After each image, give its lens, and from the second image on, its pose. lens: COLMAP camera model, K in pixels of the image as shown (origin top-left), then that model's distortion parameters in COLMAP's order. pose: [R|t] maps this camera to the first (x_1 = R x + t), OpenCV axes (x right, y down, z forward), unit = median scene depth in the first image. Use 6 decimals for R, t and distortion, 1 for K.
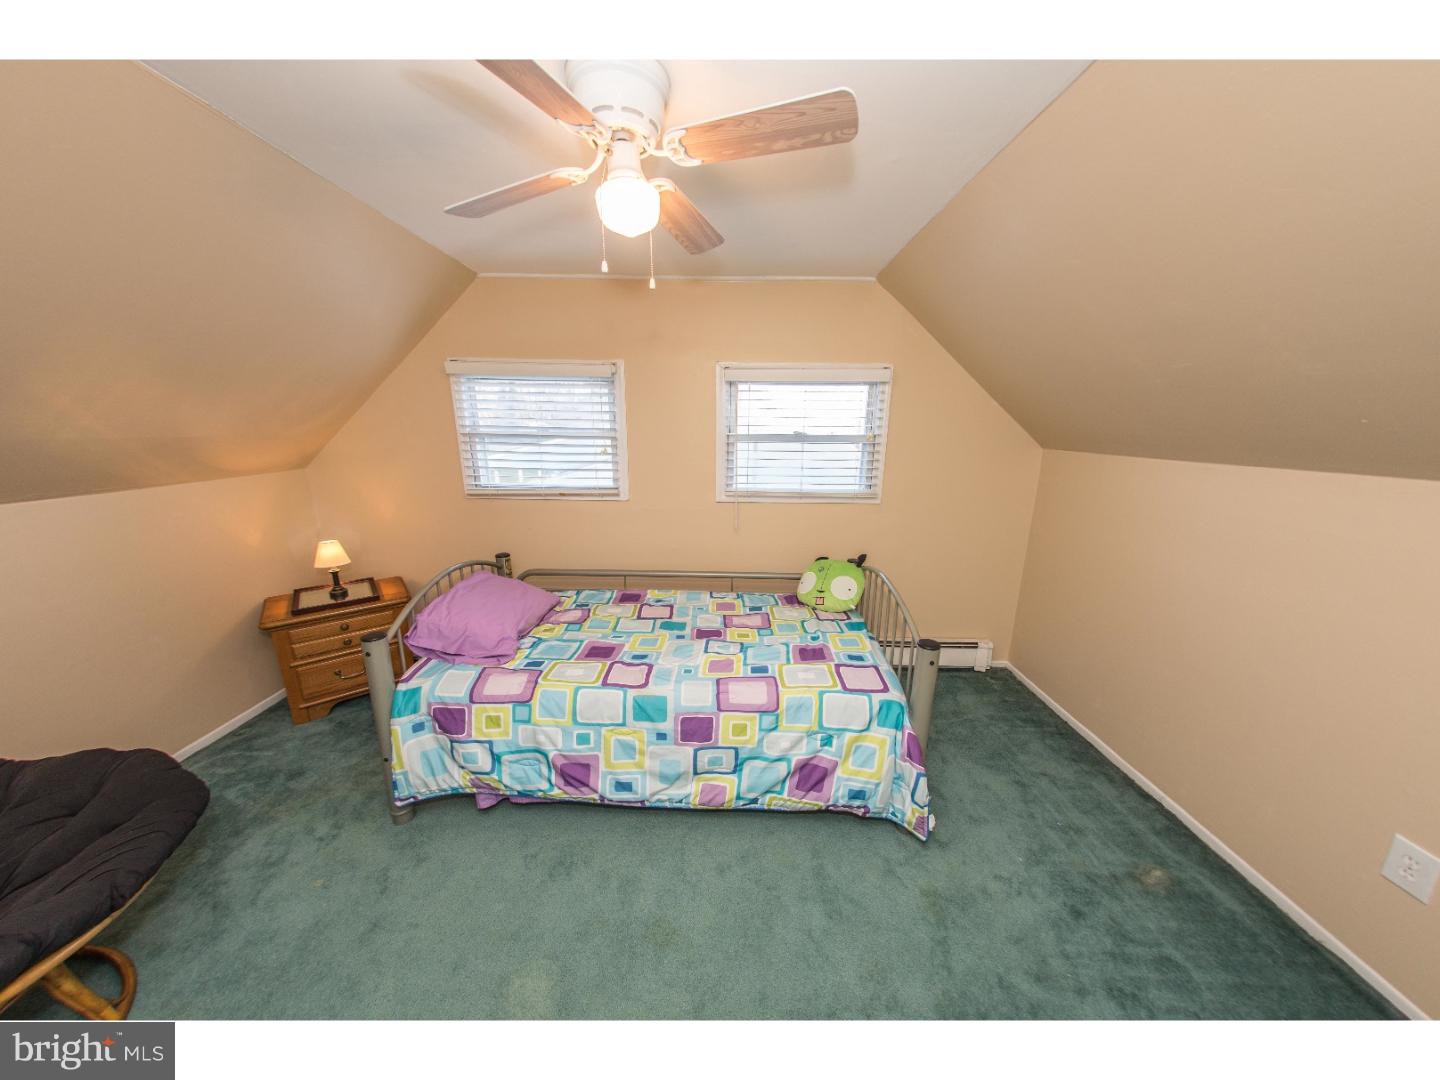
lens RADIAL K [[475.8, 0, 719.9], [0, 475.8, 540.3], [0, 0, 1]] dist [0.005069, -0.000519]
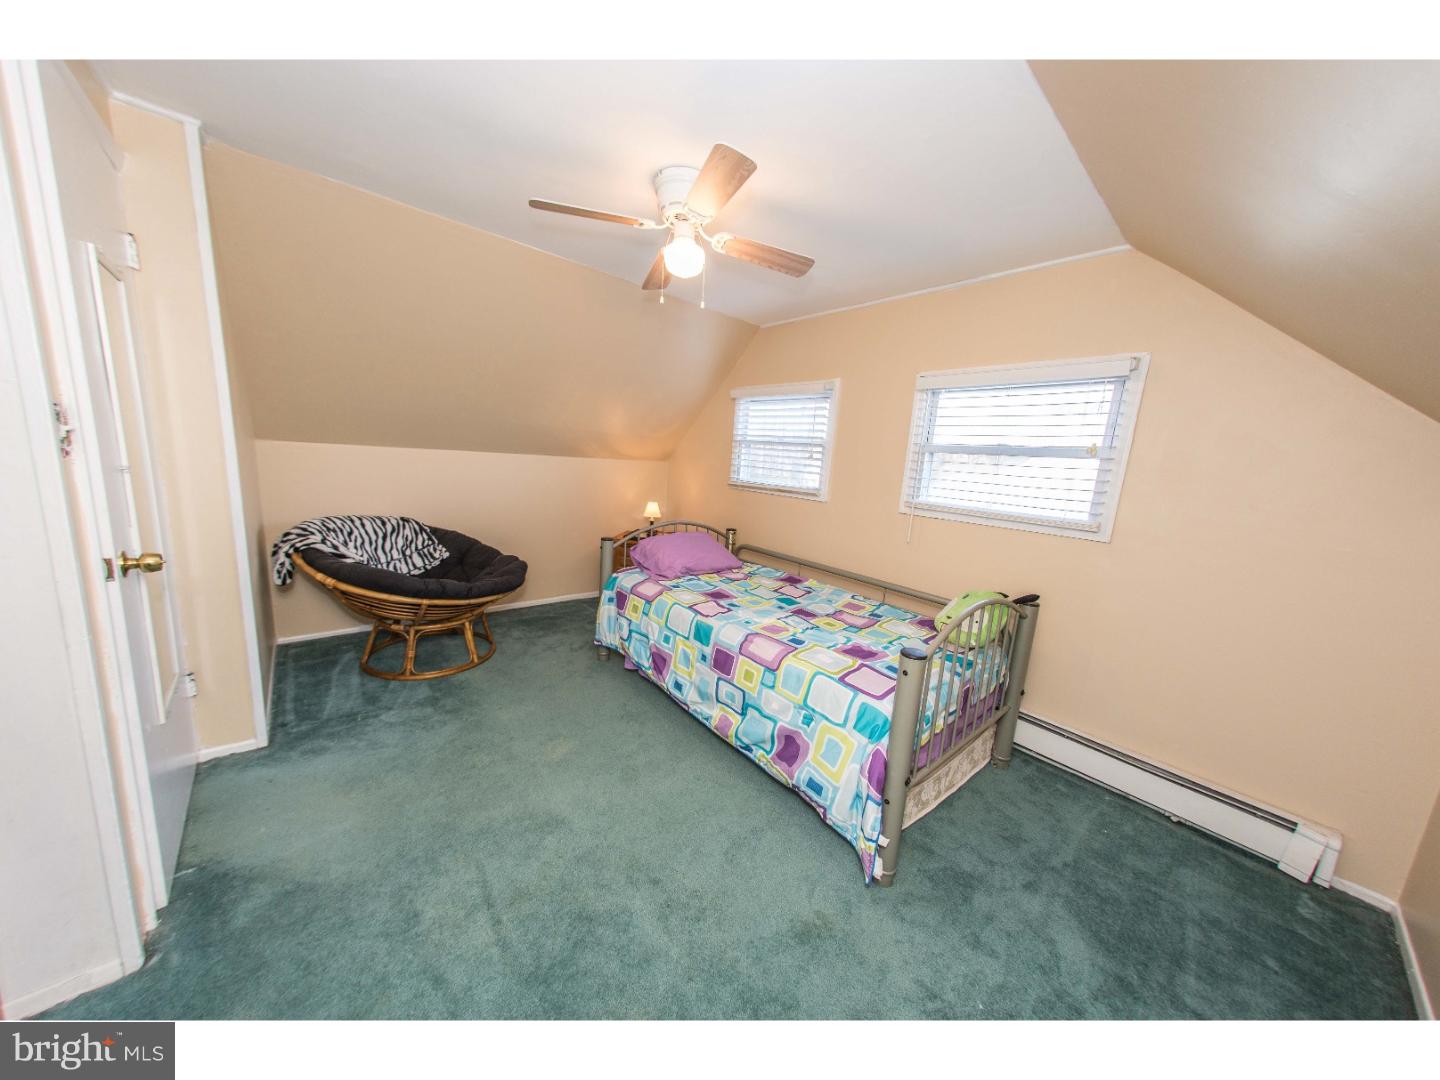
lens RADIAL K [[475.8, 0, 715.3], [0, 475.8, 540.6], [0, 0, 1]] dist [0.005069, -0.000519]
pose [[0.650178, 0.168755, -0.740803, 0.749806], [-0.246604, 0.969107, 0.004327, 0.099808], [0.718648, 0.179872, 0.671708, 0.126852]]
